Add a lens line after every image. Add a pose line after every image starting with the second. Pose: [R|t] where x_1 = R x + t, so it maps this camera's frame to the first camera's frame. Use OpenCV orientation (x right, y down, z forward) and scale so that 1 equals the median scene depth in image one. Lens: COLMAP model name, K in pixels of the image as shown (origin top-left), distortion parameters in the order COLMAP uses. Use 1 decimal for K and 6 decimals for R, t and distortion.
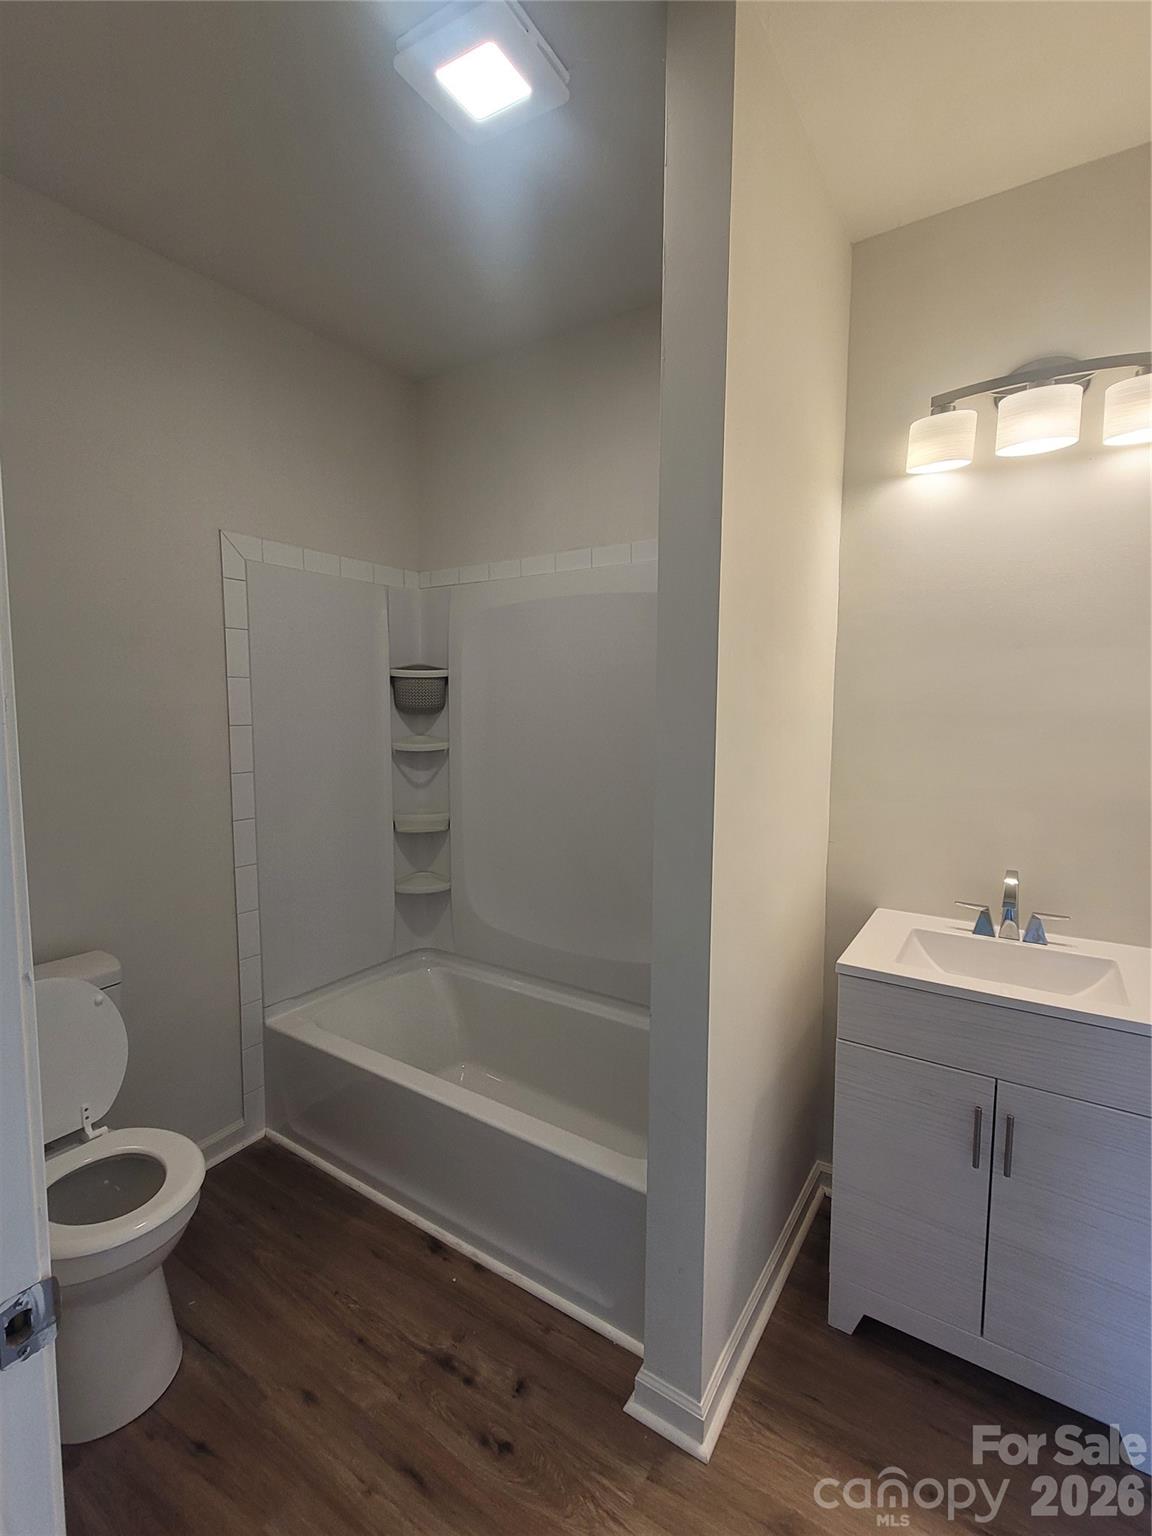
lens RADIAL K [[690.3, 0, 557.6], [0, 690.3, 780.2], [0, 0, 1]] dist [0.009321, -0.004770]
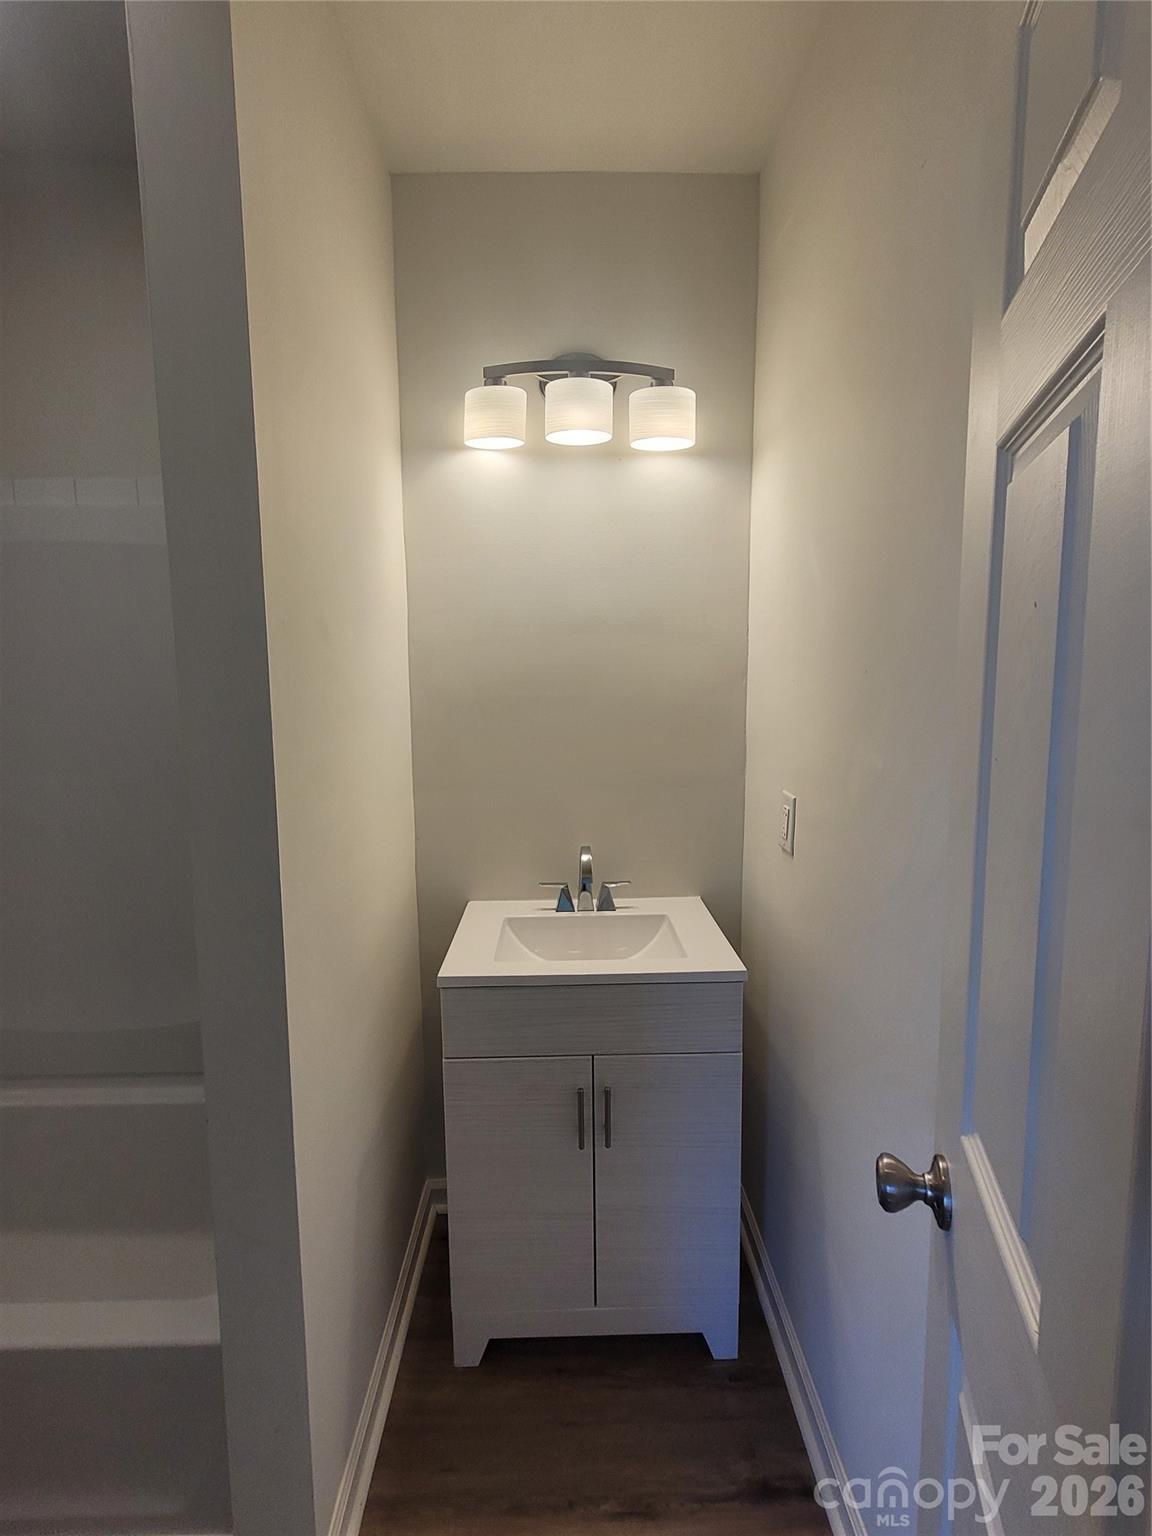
lens RADIAL K [[690.3, 0, 579.2], [0, 690.3, 774.7], [0, 0, 1]] dist [0.009321, -0.004770]
pose [[0.807359, -0.069686, 0.585931, 0.044220], [0.069359, 0.997326, 0.023045, -0.001919], [-0.585970, 0.022034, 0.810033, 0.153638]]
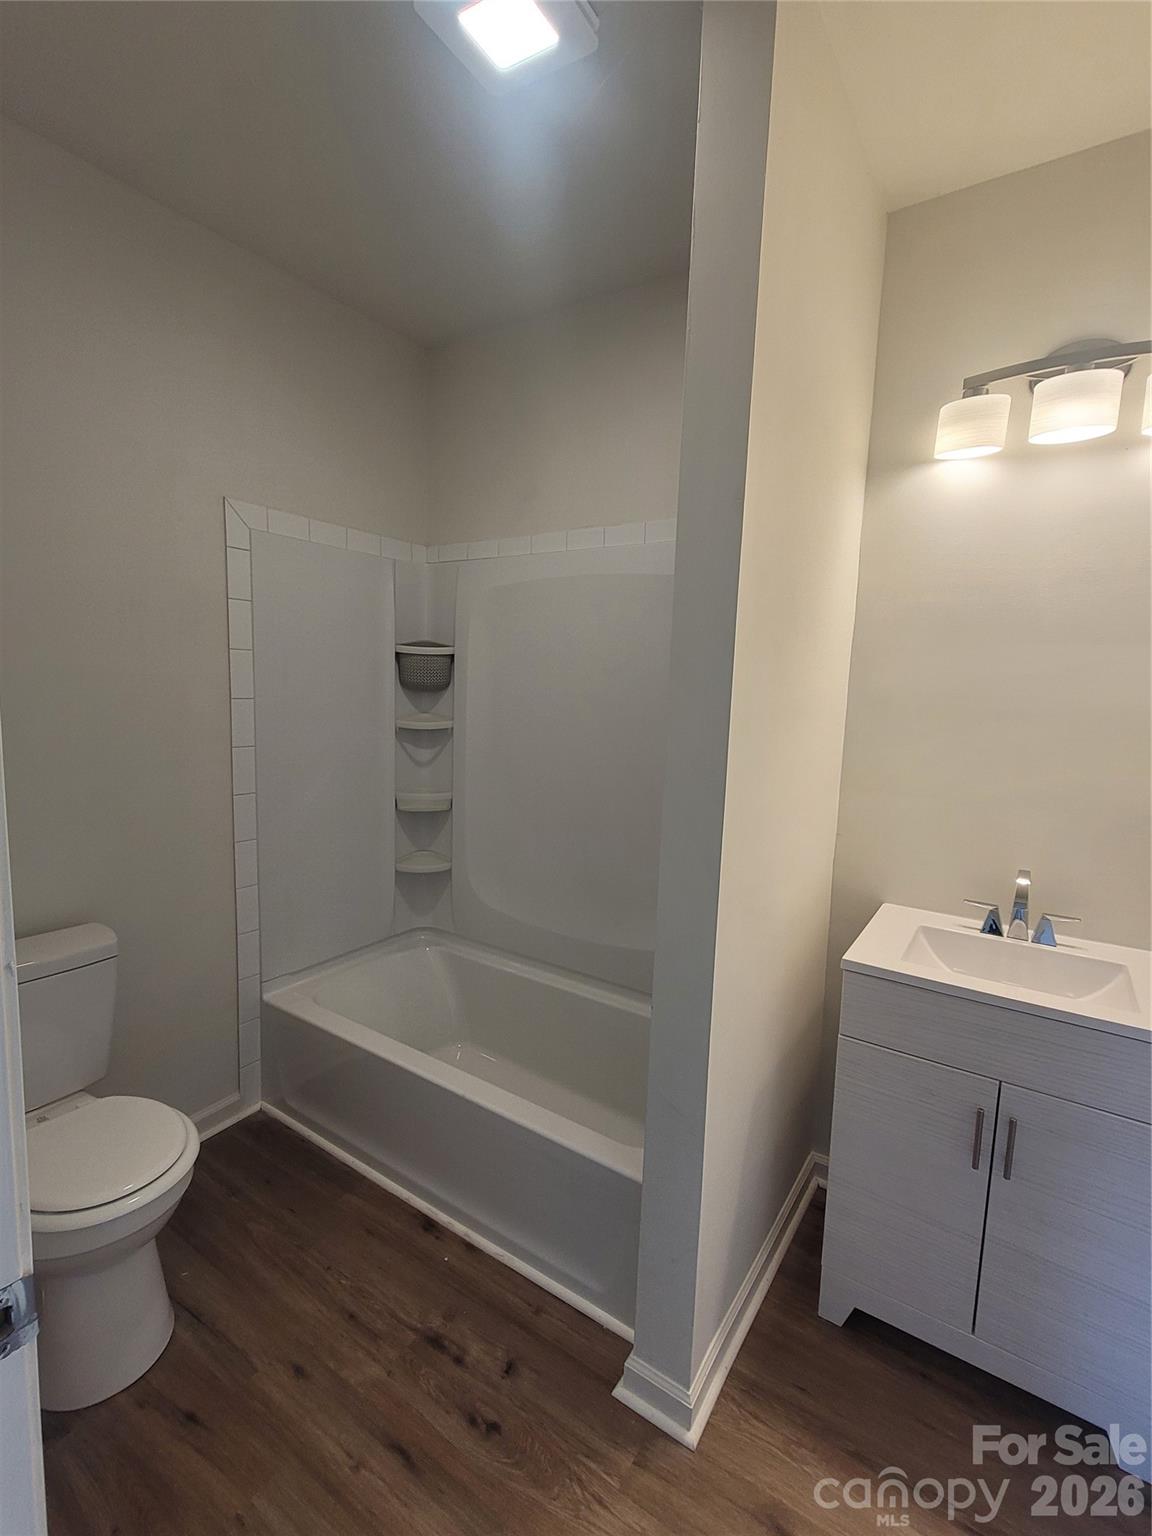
lens RADIAL K [[690.3, 0, 559.3], [0, 690.3, 779.3], [0, 0, 1]] dist [0.009321, -0.004770]
pose [[0.999576, 0.029127, 0.000261, -0.007072], [-0.029123, 0.999214, 0.026904, -0.005827], [0.000523, -0.026900, 0.999638, 0.019981]]
